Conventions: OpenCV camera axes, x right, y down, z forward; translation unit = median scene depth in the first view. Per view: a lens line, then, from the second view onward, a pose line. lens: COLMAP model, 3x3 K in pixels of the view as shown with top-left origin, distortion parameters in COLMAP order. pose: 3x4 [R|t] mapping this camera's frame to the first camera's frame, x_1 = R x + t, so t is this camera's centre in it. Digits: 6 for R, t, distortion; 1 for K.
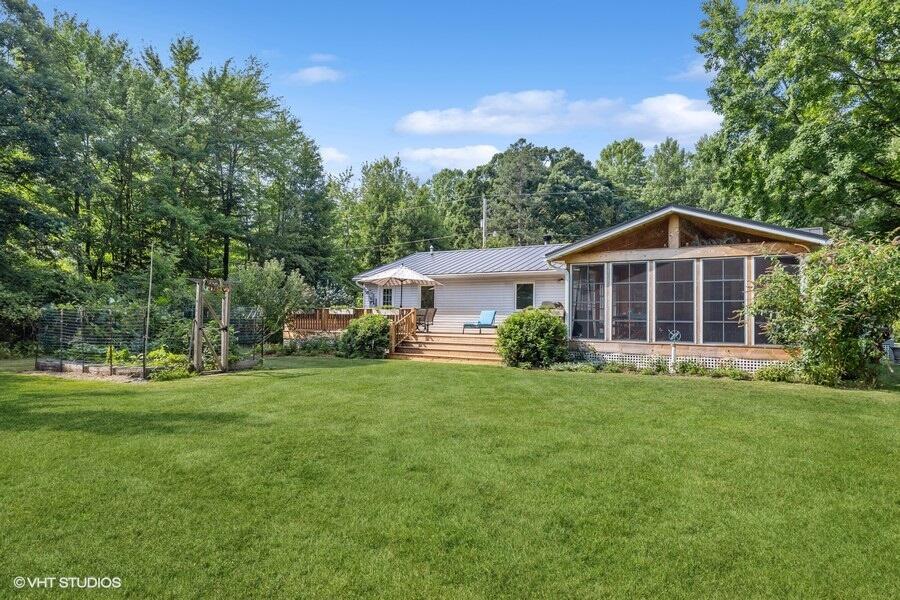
lens RADIAL K [[570.9, 0, 450.3], [0, 570.9, 295.4], [0, 0, 1]] dist [-0.003705, 0.002032]
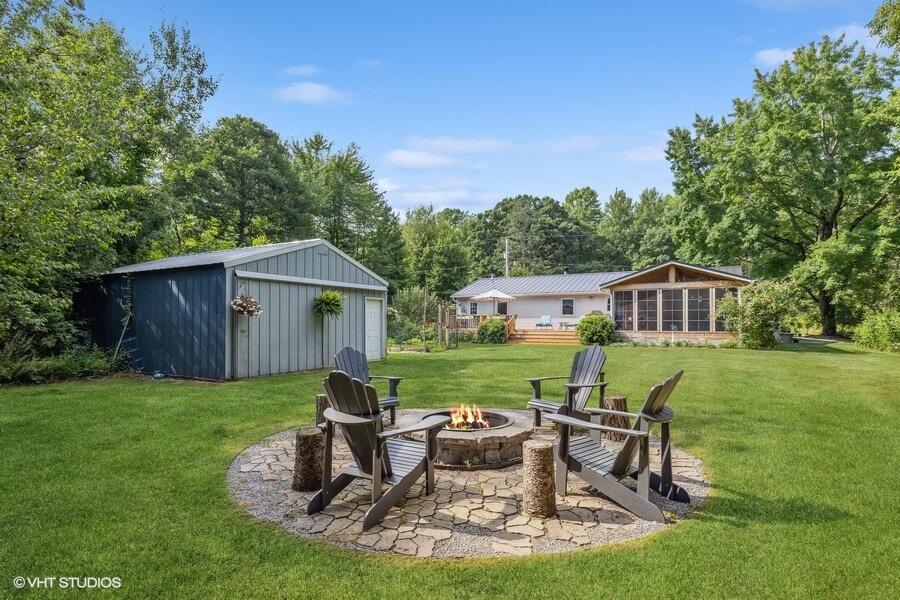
lens RADIAL K [[465.8, 0, 449.7], [0, 465.8, 307.9], [0, 0, 1]] dist [0.003340, 0.000003]
pose [[0.998448, -0.009911, 0.054798, -0.388985], [0.009321, 0.999896, 0.011015, -0.019270], [-0.054902, -0.010487, 0.998437, -0.463890]]
